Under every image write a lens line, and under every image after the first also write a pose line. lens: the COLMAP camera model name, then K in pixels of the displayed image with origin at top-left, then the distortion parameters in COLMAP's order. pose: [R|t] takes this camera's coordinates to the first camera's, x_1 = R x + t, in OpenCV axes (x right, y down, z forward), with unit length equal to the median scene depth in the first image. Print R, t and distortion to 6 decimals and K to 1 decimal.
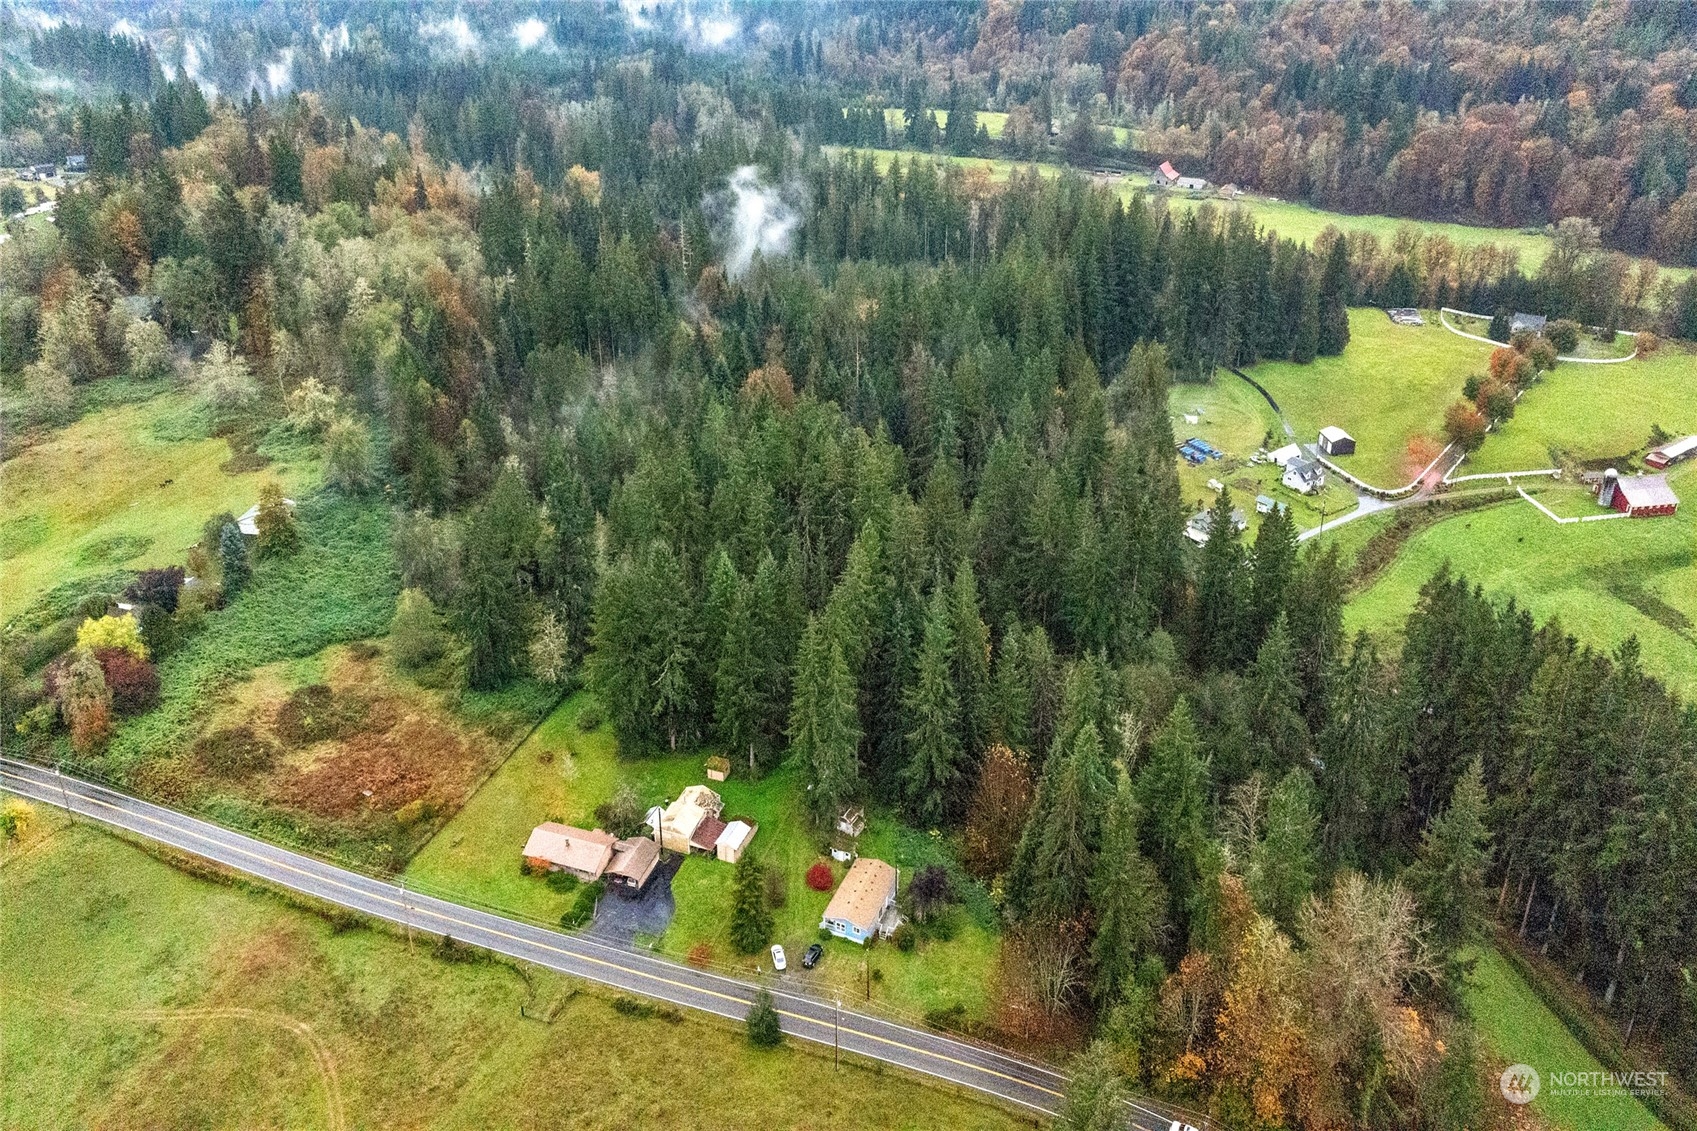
lens RADIAL K [[1224.0, 0, 849.3], [0, 1224.0, 365.6], [0, 0, 1]] dist [-0.011320, -0.000993]
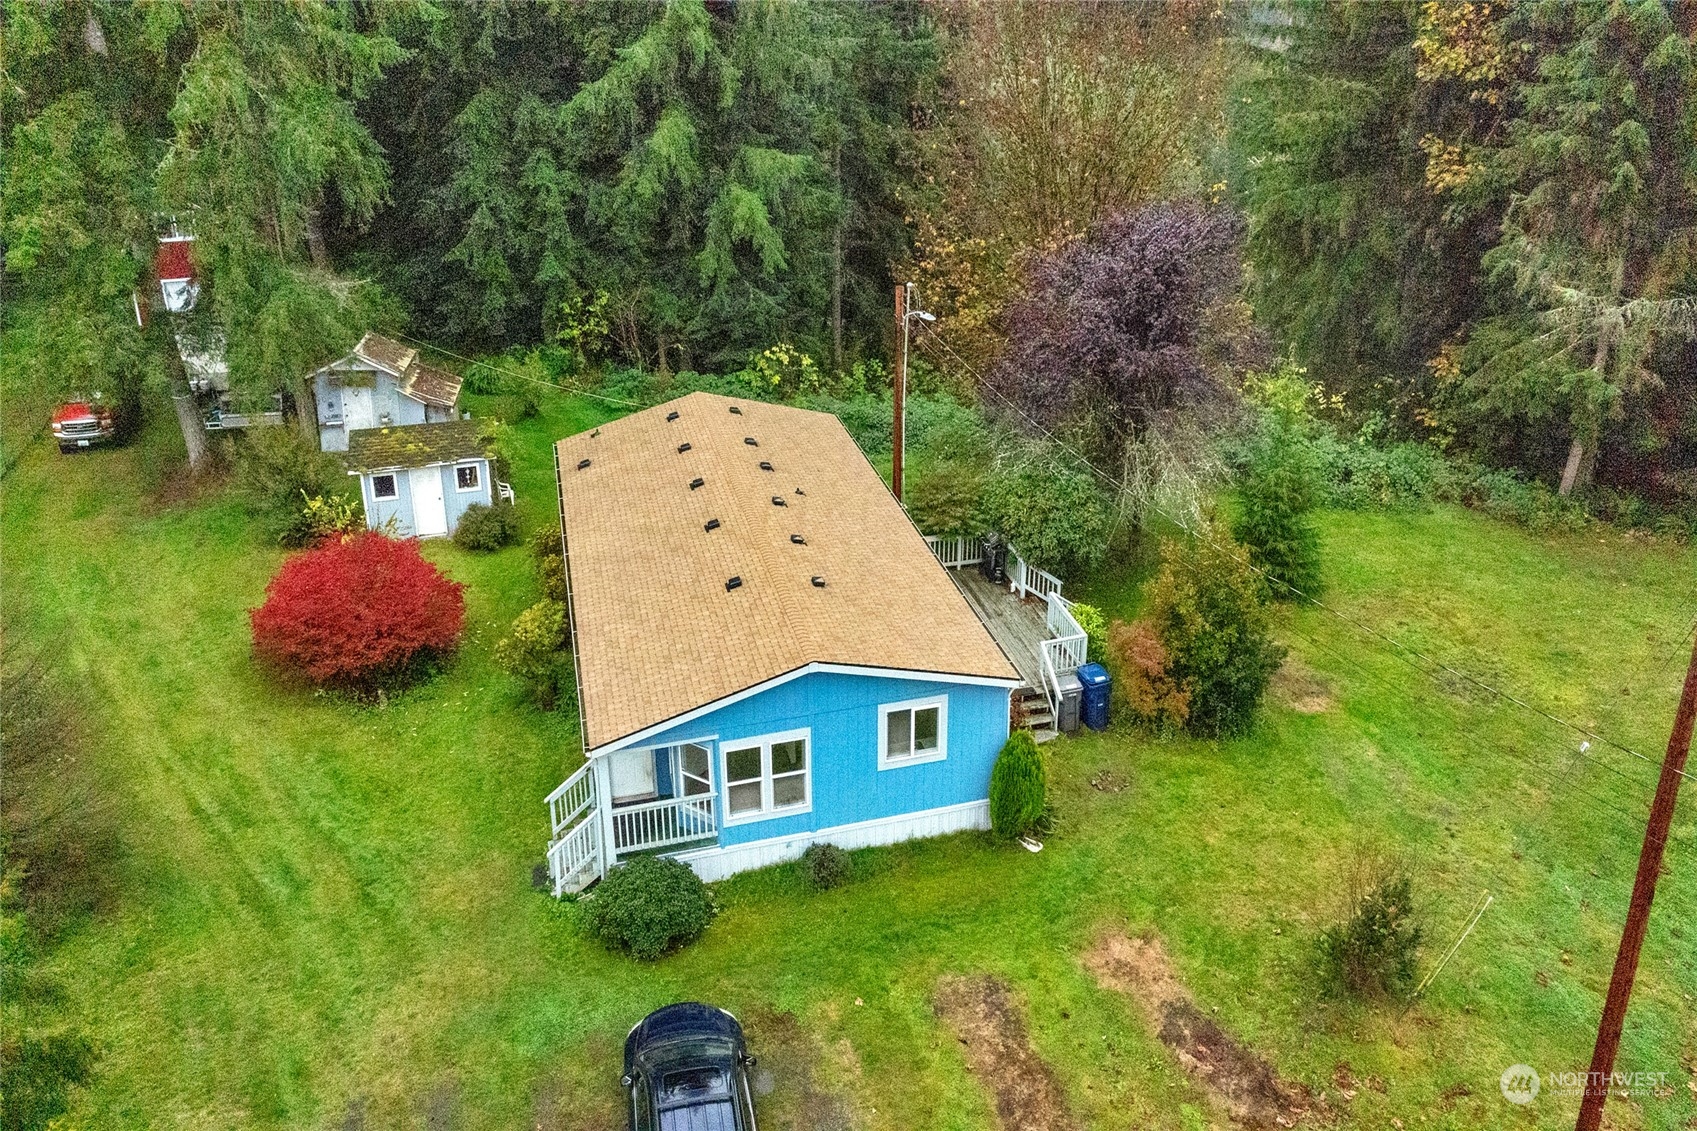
lens RADIAL K [[1224.0, 0, 849.3], [0, 1224.0, 365.6], [0, 0, 1]] dist [-0.011320, -0.000993]
pose [[0.784644, -0.196137, 0.588102, -0.029032], [0.204136, 0.977472, 0.053636, 0.199698], [-0.585373, 0.077968, 0.807007, 0.430644]]
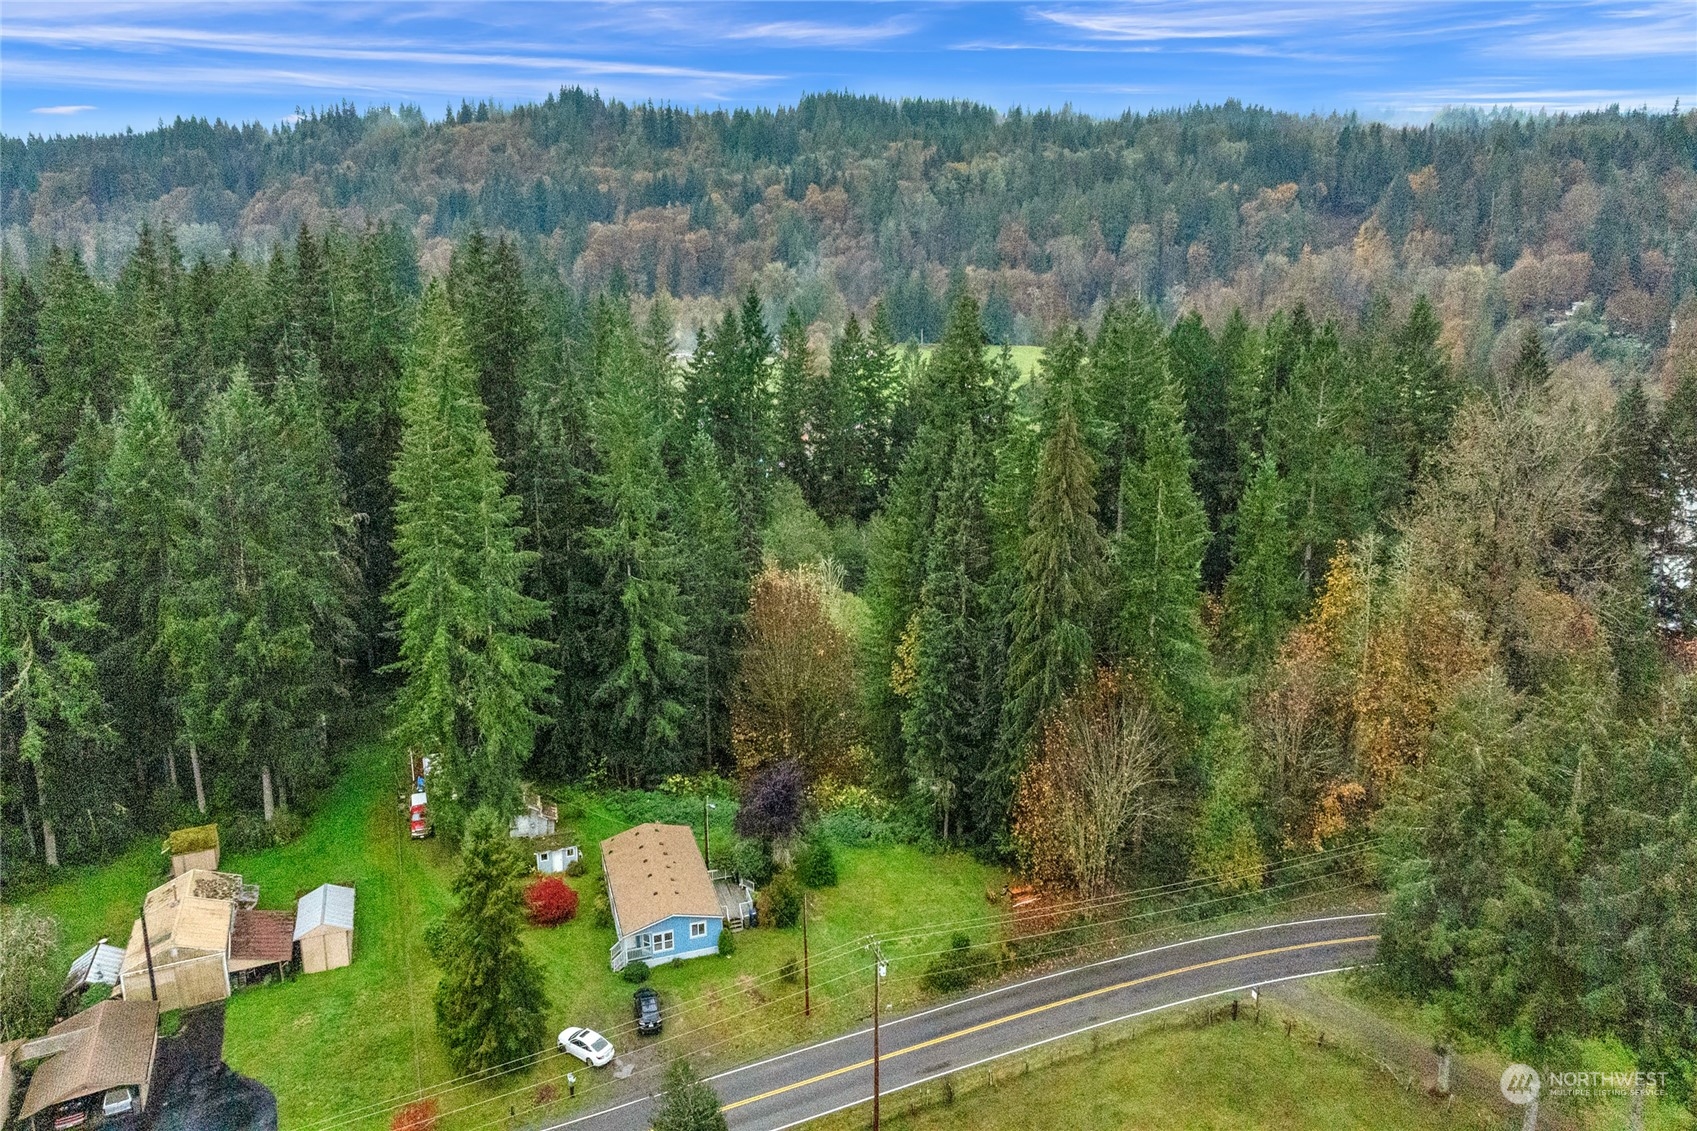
lens RADIAL K [[1189.7, 0, 862.4], [0, 1189.7, 476.7], [0, 0, 1]] dist [-0.039374, 0.031950]
pose [[0.739955, -0.162019, 0.652853, -0.108906], [0.222561, 0.974864, -0.010322, 0.143679], [-0.634770, 0.152938, 0.757415, 0.268337]]
